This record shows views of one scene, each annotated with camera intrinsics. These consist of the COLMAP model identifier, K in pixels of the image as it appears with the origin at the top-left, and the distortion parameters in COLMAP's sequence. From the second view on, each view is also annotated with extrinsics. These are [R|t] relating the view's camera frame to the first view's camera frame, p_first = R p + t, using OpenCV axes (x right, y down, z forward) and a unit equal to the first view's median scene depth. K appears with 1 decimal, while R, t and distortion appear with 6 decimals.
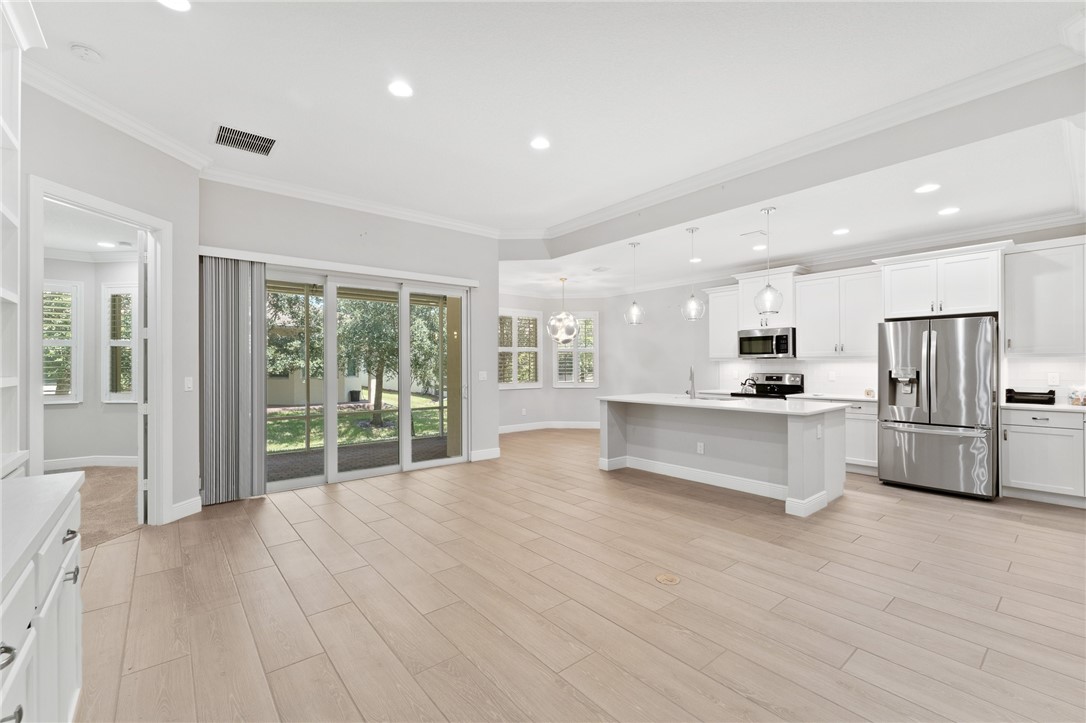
lens RADIAL K [[454.5, 0, 545.9], [0, 454.5, 364.3], [0, 0, 1]] dist [-0.004743, 0.001200]
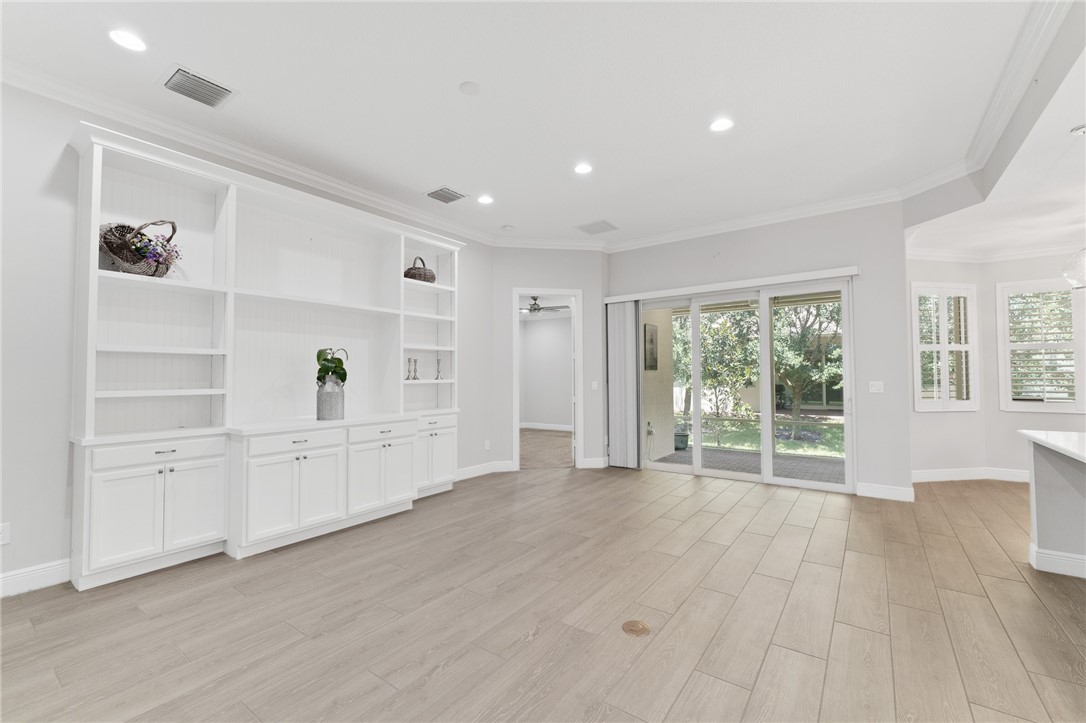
lens RADIAL K [[454.5, 0, 546.8], [0, 454.5, 361.2], [0, 0, 1]] dist [-0.004743, 0.001200]
pose [[0.250109, -0.028672, -0.967793, 0.571814], [0.004504, 0.999585, -0.028450, 0.001455], [0.968207, 0.002757, 0.250134, 0.341029]]
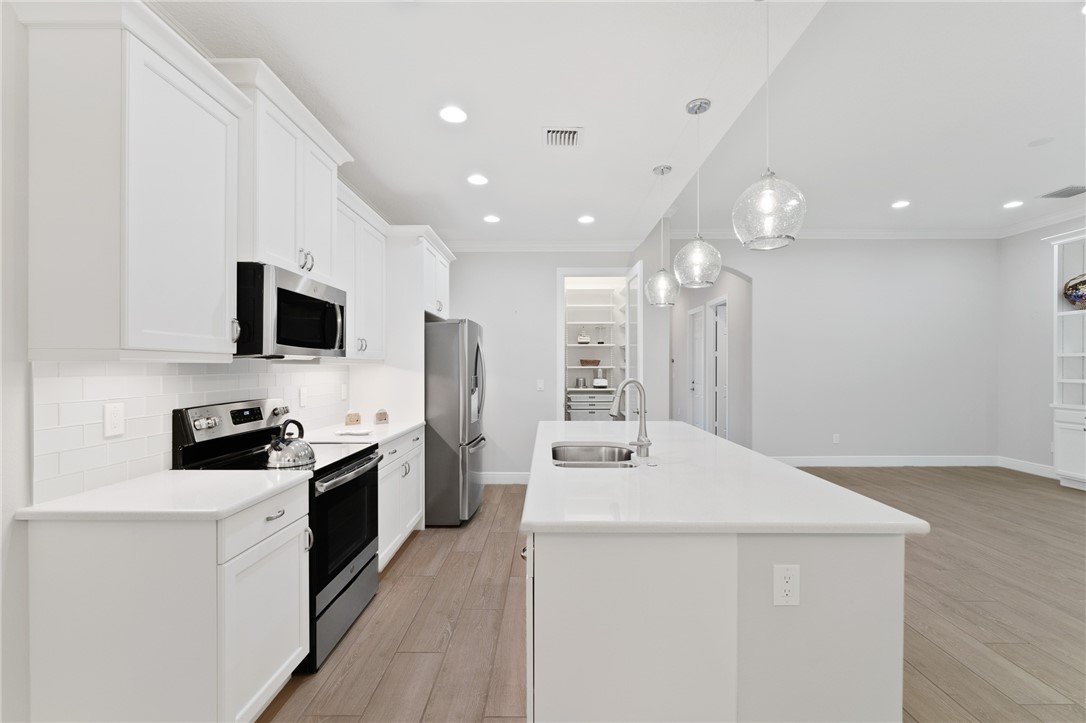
lens RADIAL K [[454.5, 0, 549.3], [0, 454.5, 363.5], [0, 0, 1]] dist [-0.004743, 0.001200]
pose [[-0.763745, 0.001037, 0.645517, 0.123841], [-0.003349, 0.999979, -0.005568, -0.010880], [-0.645509, -0.006414, -0.763726, 1.475277]]
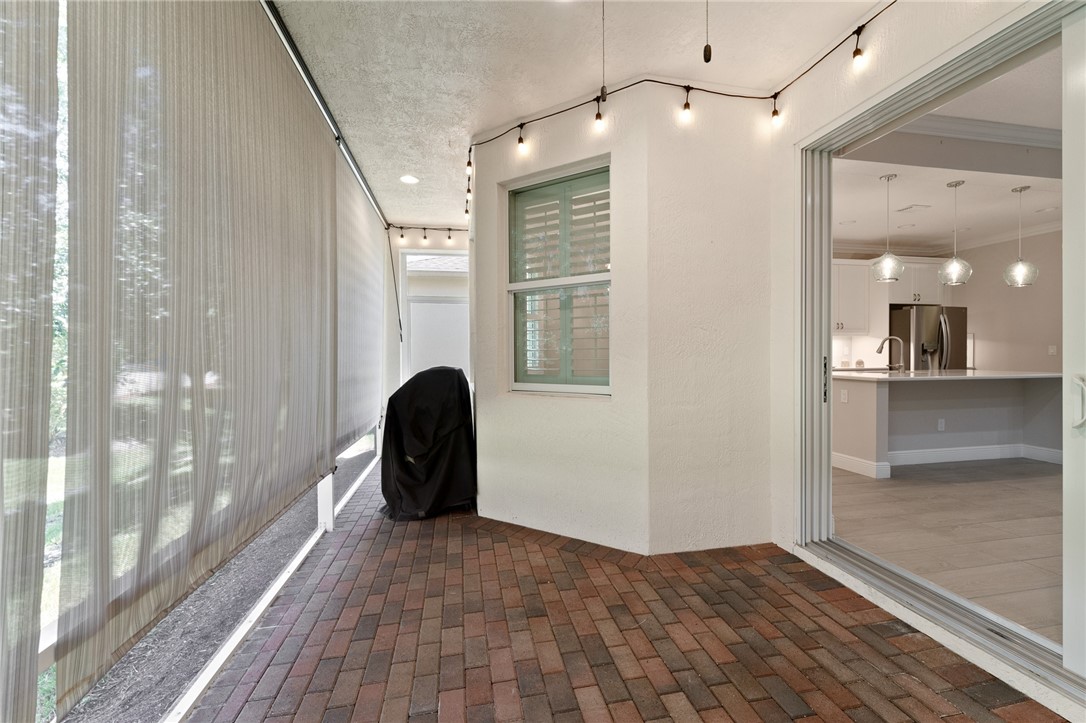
lens RADIAL K [[454.5, 0, 539.2], [0, 454.5, 360.0], [0, 0, 1]] dist [-0.004743, 0.001200]
pose [[0.494889, -0.012627, 0.868865, -0.857764], [0.005966, 0.999920, 0.011133, 0.038497], [-0.868936, -0.000326, 0.494924, 1.250041]]
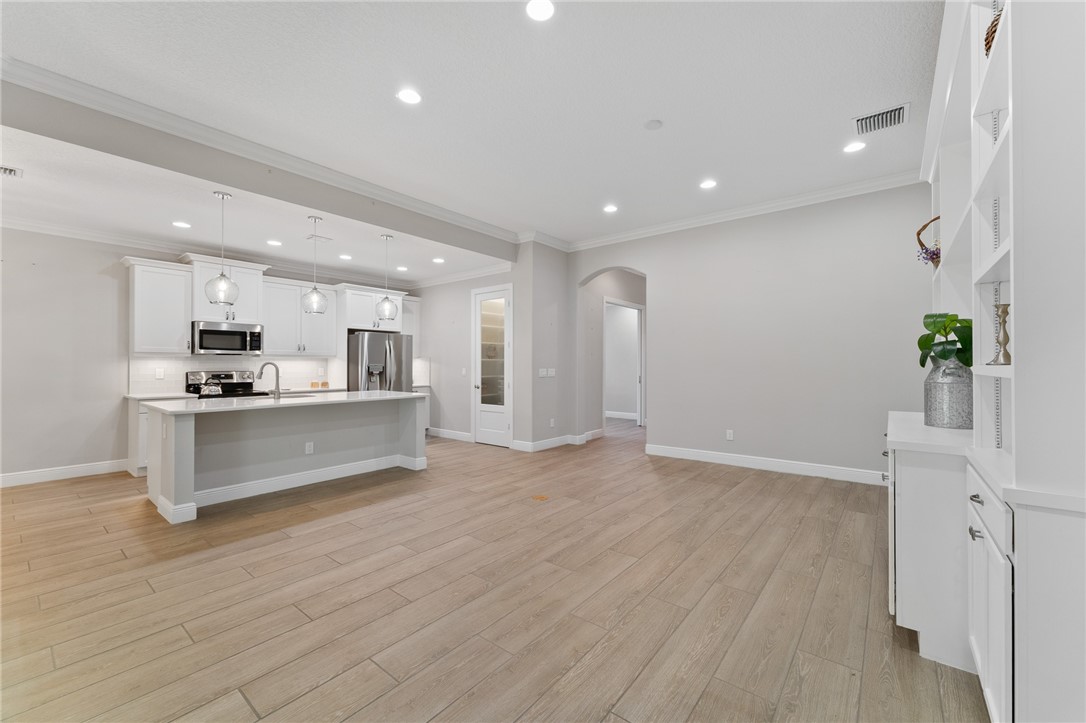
lens RADIAL K [[435.5, 0, 541.9], [0, 435.5, 360.1], [0, 0, 1]] dist [0.000336, -0.000480]
pose [[-0.191996, 0.013429, 0.981304, -0.649585], [0.000107, 0.999907, -0.013662, 0.012548], [-0.981396, -0.002518, -0.191979, 0.695456]]
